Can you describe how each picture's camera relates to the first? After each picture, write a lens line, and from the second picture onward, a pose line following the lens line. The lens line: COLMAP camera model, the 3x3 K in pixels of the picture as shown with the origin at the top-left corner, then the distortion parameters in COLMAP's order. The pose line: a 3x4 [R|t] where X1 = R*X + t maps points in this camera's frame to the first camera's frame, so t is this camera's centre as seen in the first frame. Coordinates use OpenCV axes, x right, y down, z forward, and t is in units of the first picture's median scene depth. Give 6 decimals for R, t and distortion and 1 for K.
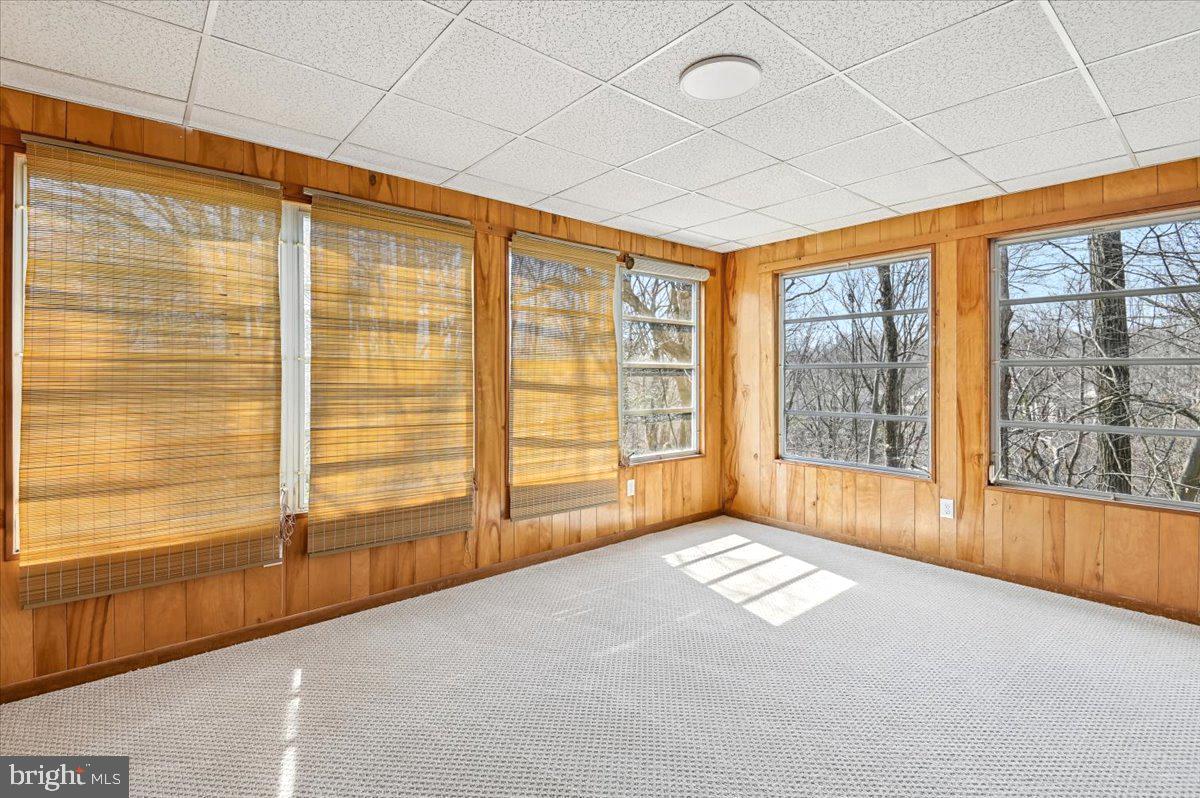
lens RADIAL K [[563.9, 0, 596.1], [0, 563.9, 373.7], [0, 0, 1]] dist [-0.001857, -0.000479]
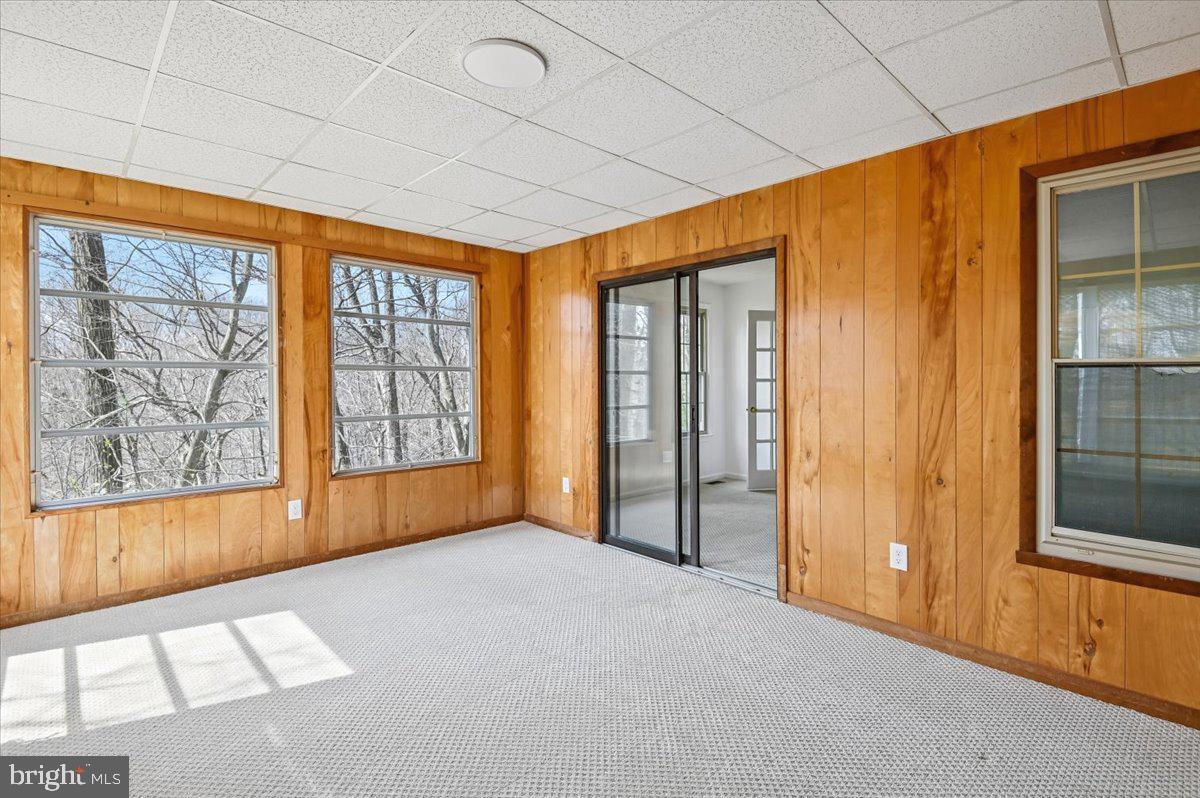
lens RADIAL K [[570.2, 0, 597.9], [0, 570.2, 367.8], [0, 0, 1]] dist [0.000724, -0.000560]
pose [[-0.059043, 0.017292, 0.998106, -0.438524], [-0.004620, 0.999835, -0.017595, 0.001684], [-0.998245, -0.005650, -0.058953, 0.531918]]
